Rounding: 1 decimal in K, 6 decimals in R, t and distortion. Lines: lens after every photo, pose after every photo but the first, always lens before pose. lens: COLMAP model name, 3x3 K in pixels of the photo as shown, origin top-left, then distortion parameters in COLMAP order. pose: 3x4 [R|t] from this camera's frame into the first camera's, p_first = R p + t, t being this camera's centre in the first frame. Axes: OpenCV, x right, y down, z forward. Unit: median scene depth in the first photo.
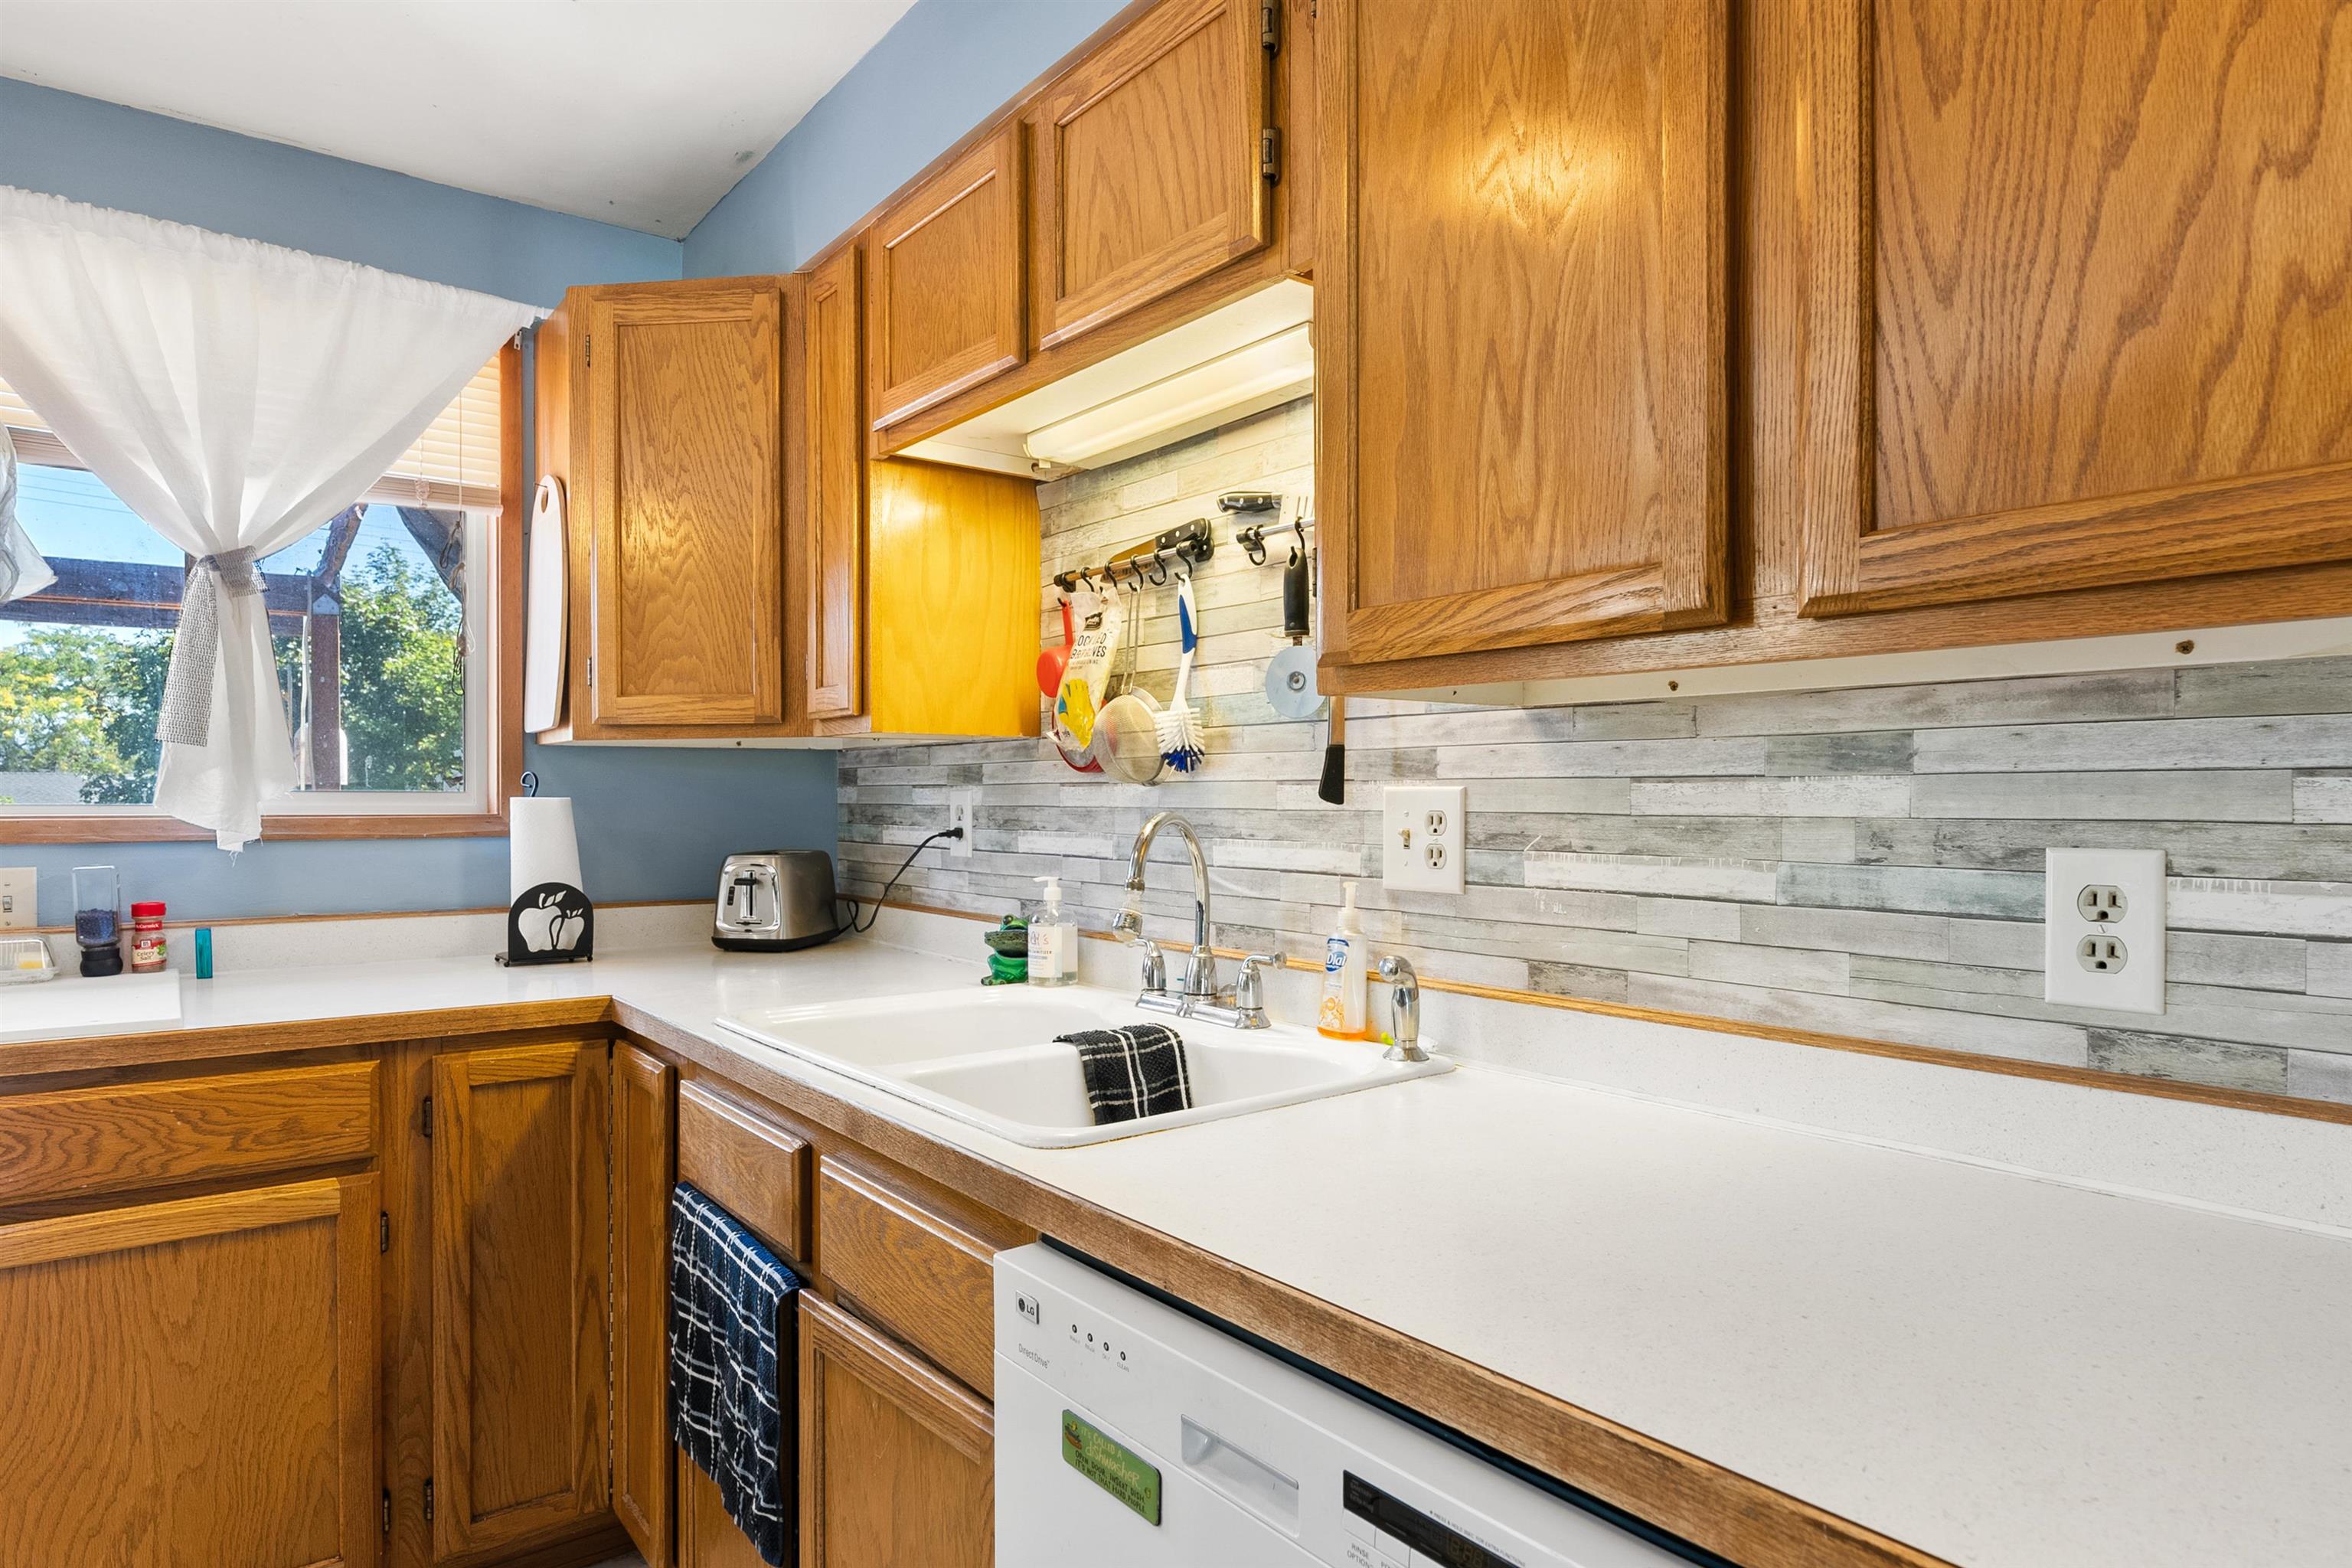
lens RADIAL K [[1348.6, 0, 1180.0], [0, 1348.6, 794.5], [0, 0, 1]] dist [-0.005211, 0.001788]
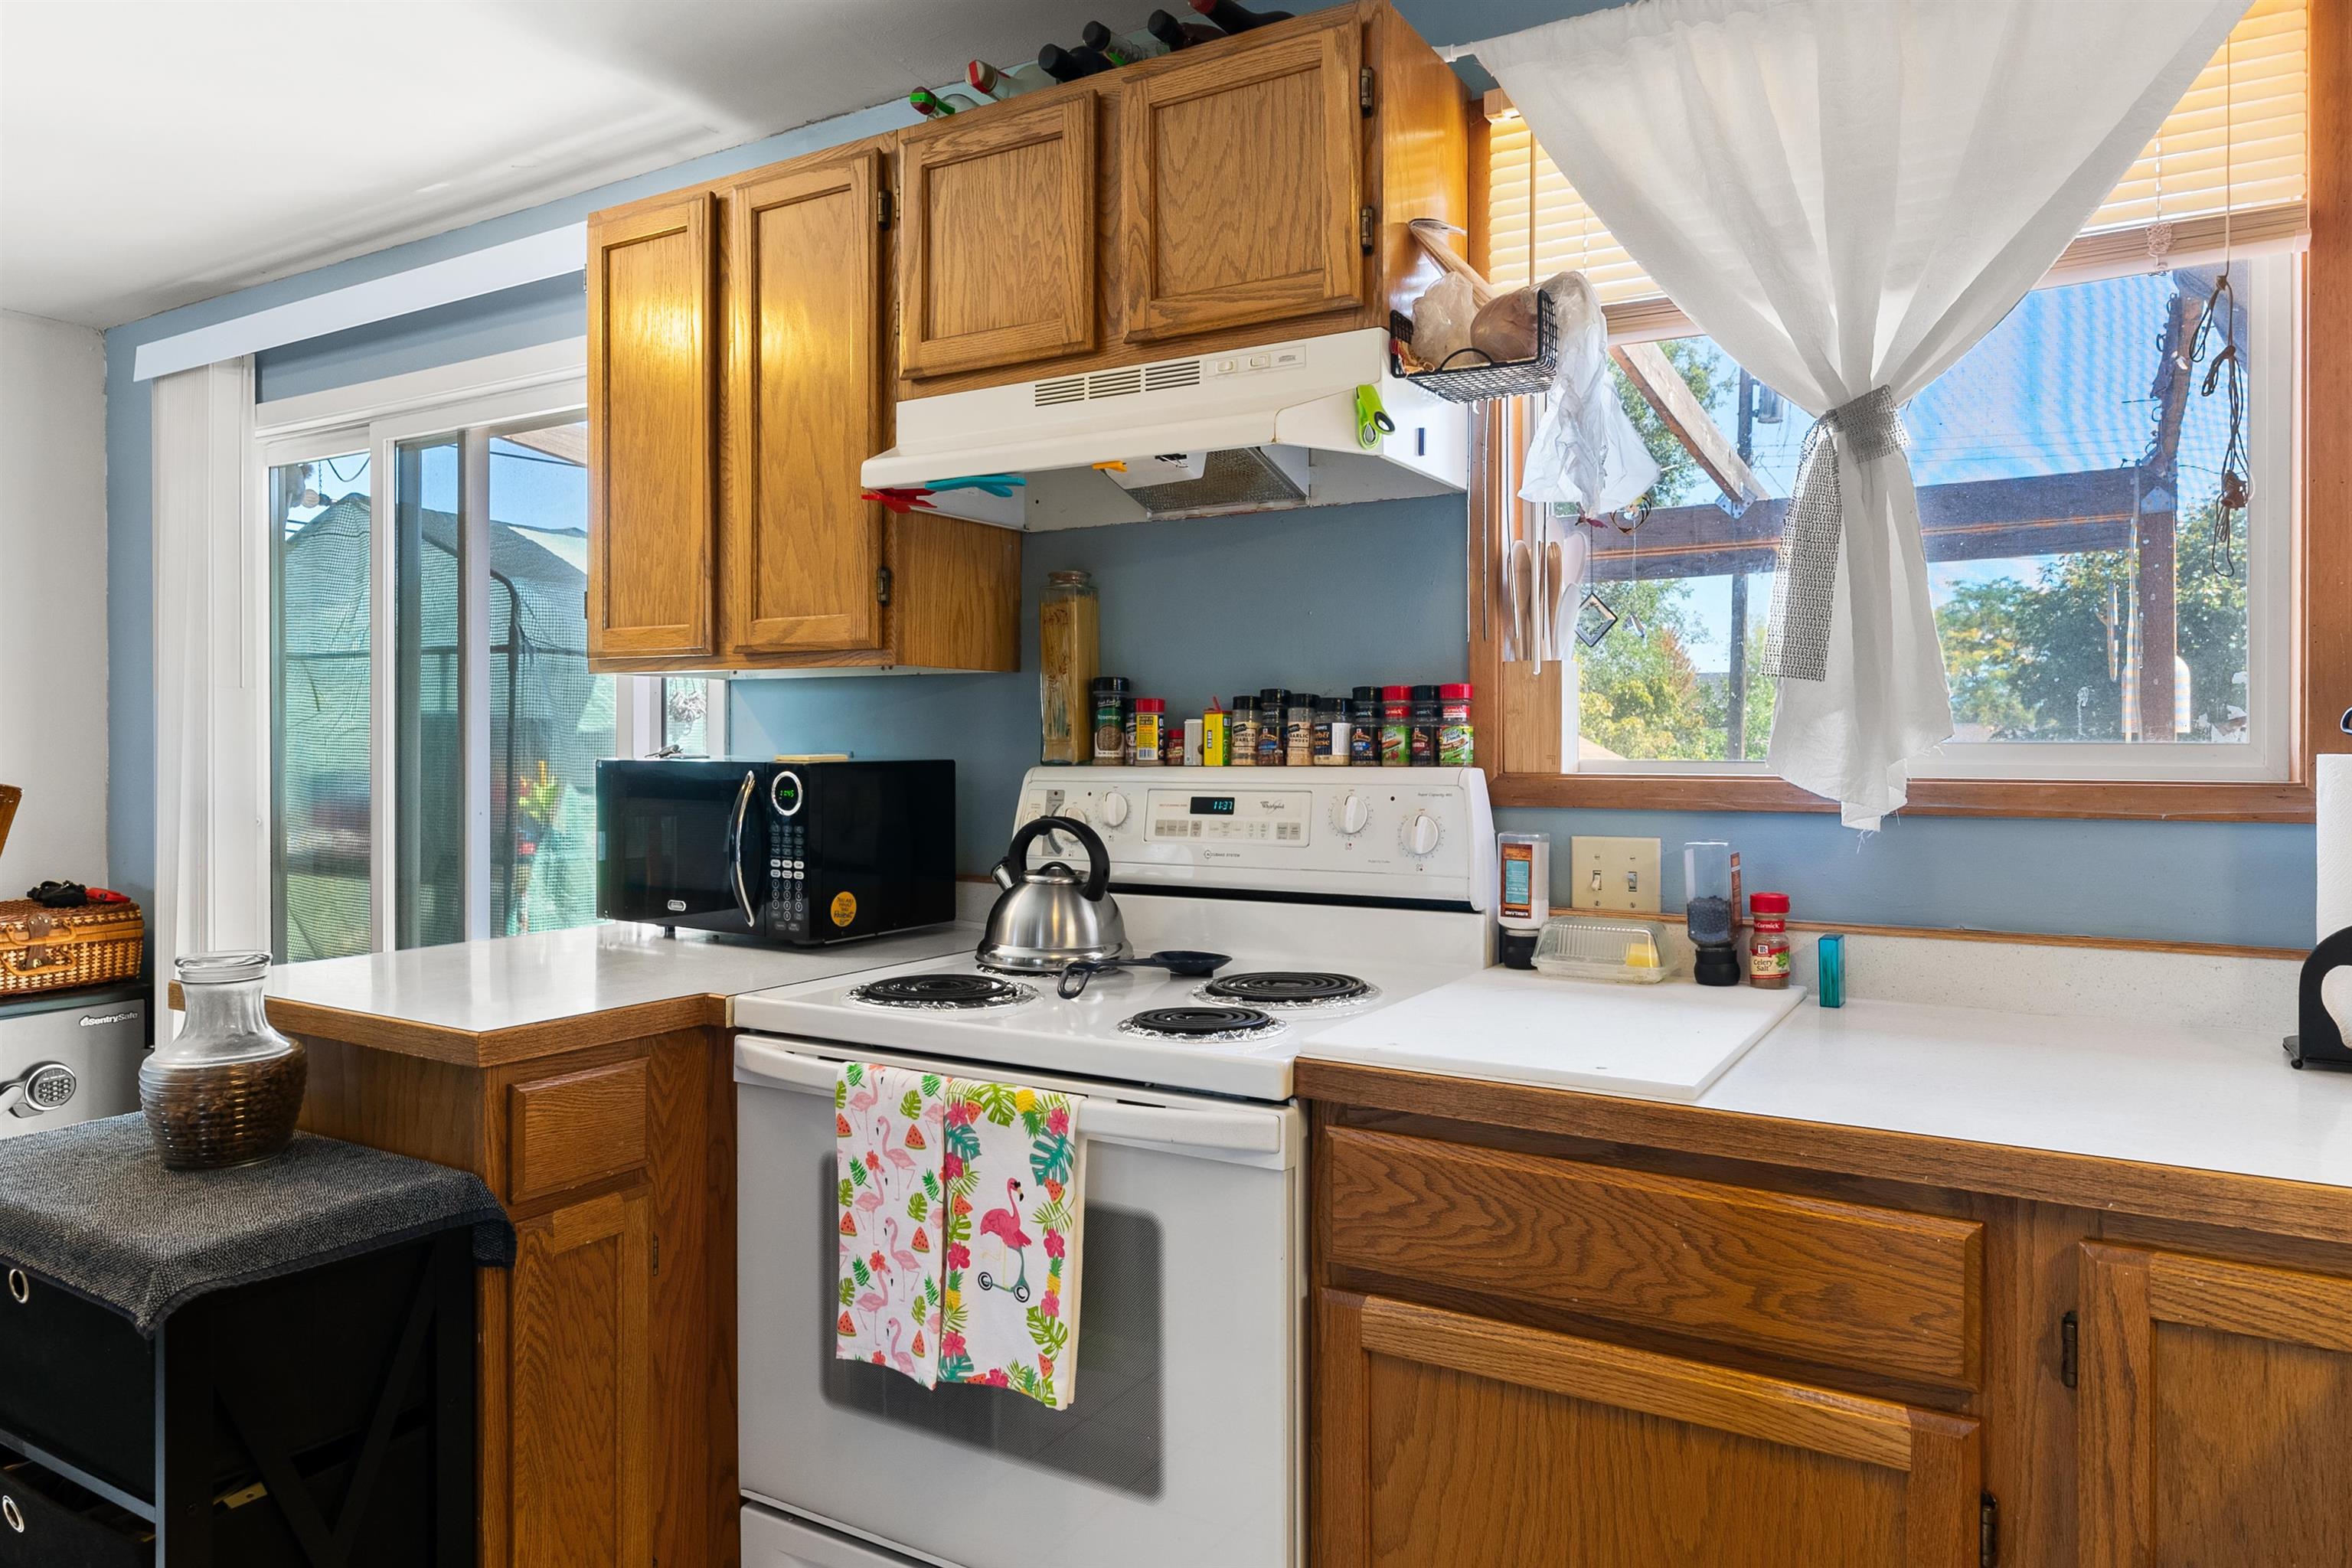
lens RADIAL K [[1490.4, 0, 1174.3], [0, 1490.4, 755.4], [0, 0, 1]] dist [-0.008257, 0.001333]
pose [[0.368138, 0.003863, -0.929763, -0.147814], [0.002954, 0.999981, 0.005324, -0.001964], [0.929767, -0.004706, 0.368120, 0.472044]]
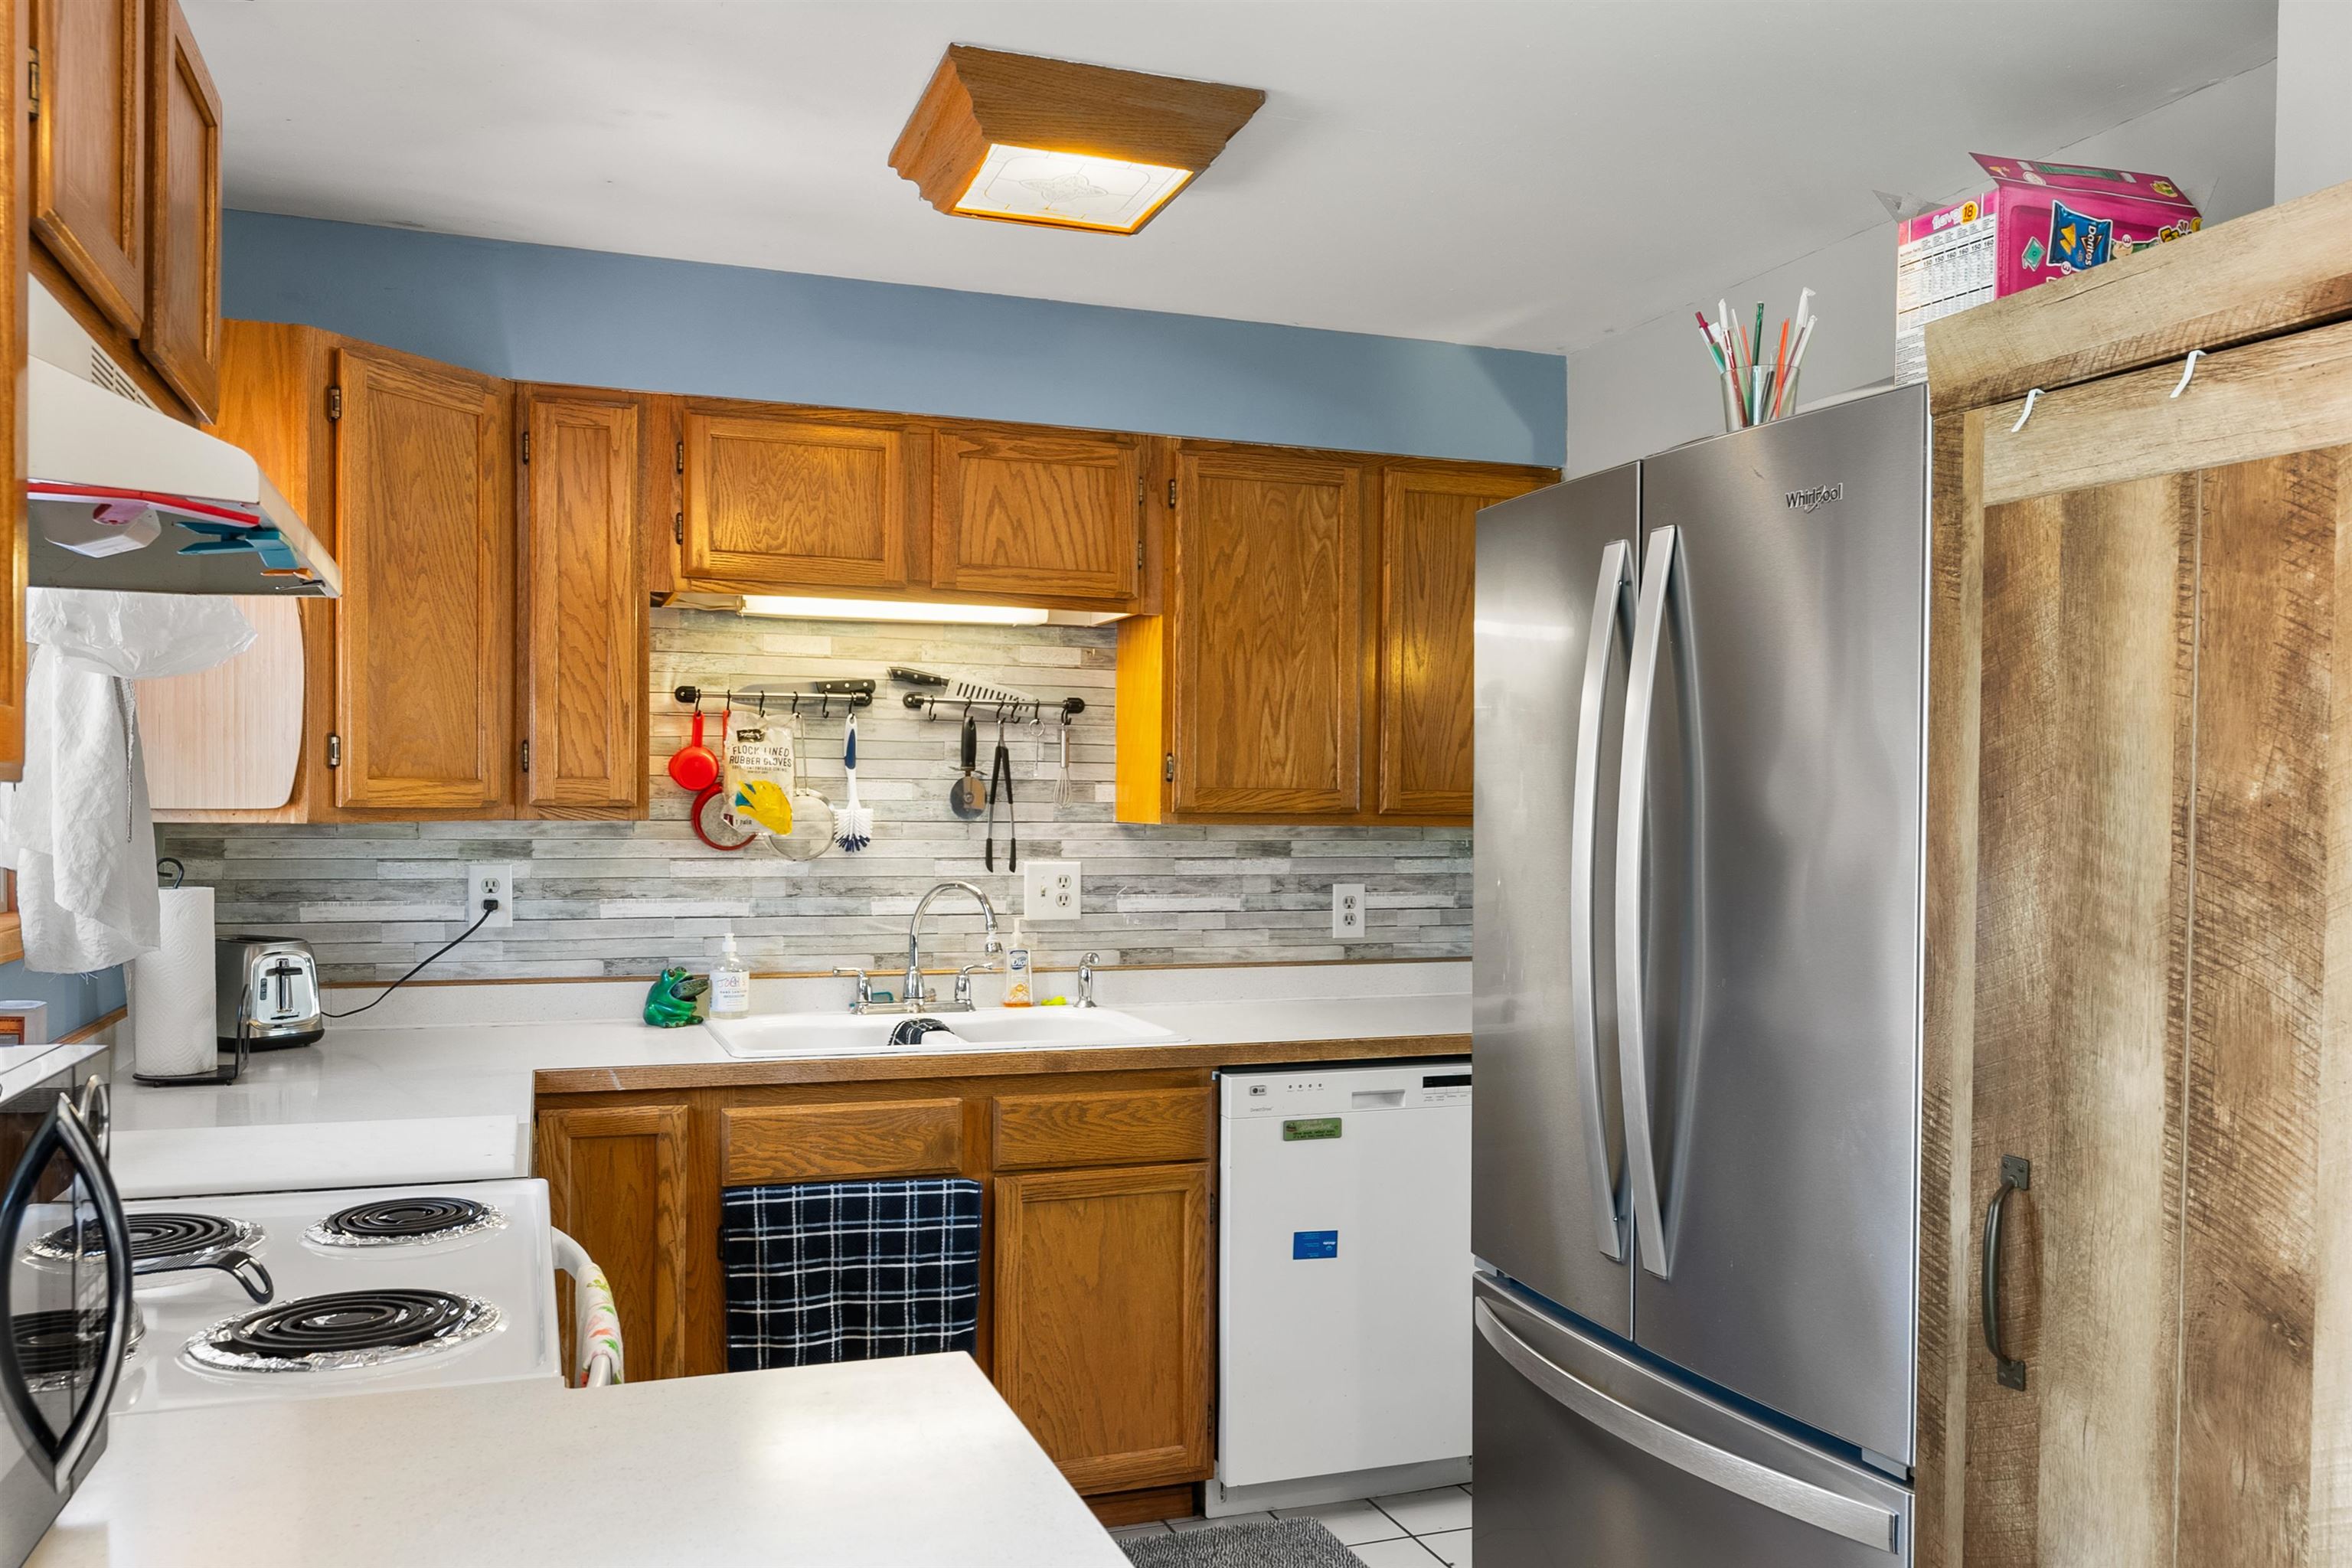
lens RADIAL K [[1828.4, 0, 1177.9], [0, 1828.4, 798.0], [0, 0, 1]] dist [-0.002132, 0.000457]
pose [[0.307056, 0.005258, 0.951677, -2.114790], [-0.008804, 0.999958, -0.002684, -0.087069], [-0.951651, -0.007554, 0.307089, 0.083973]]
